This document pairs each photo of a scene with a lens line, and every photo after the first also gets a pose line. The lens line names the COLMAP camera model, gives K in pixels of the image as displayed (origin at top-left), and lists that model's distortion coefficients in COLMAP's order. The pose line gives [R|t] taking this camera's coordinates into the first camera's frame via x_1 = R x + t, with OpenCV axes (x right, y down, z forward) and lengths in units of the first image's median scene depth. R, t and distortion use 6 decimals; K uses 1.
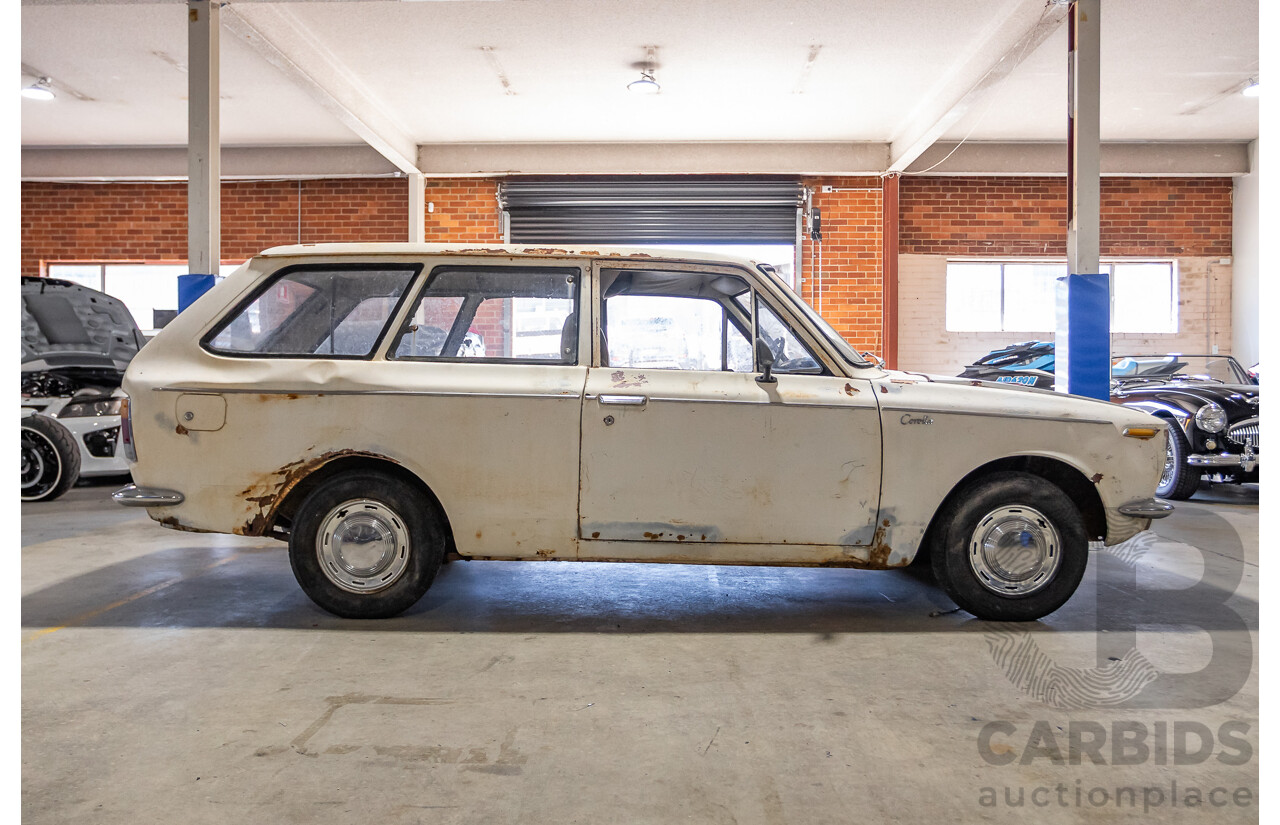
lens RADIAL K [[2146.8, 0, 627.6], [0, 2146.8, 434.5], [0, 0, 1]] dist [-0.025948, 0.000000]
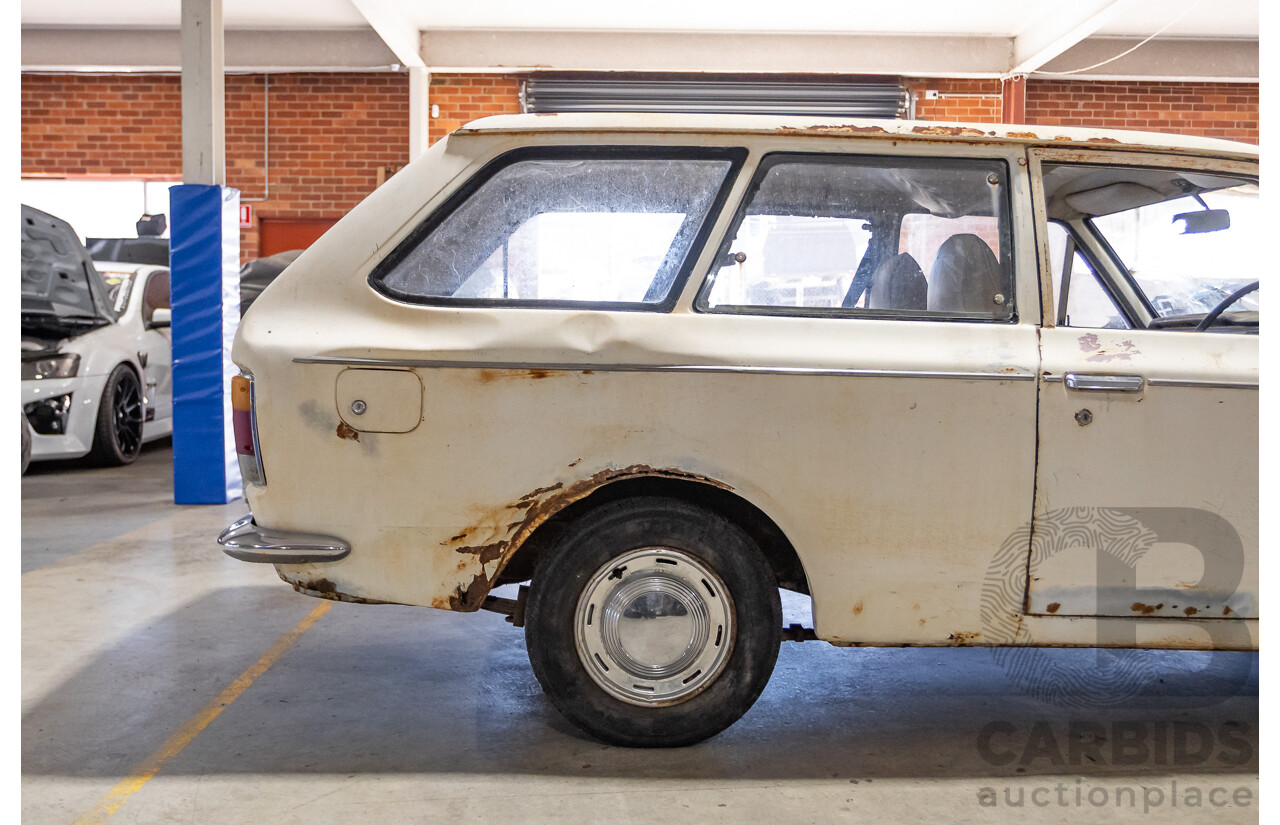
lens RADIAL K [[2146.8, 0, 668.1], [0, 2146.8, 496.3], [0, 0, 1]] dist [-0.025948, 0.000000]
pose [[0.995183, -0.003210, 0.097977, -0.175375], [-0.002294, 0.998428, 0.056011, -0.016999], [-0.098003, -0.055966, 0.993611, 0.408017]]
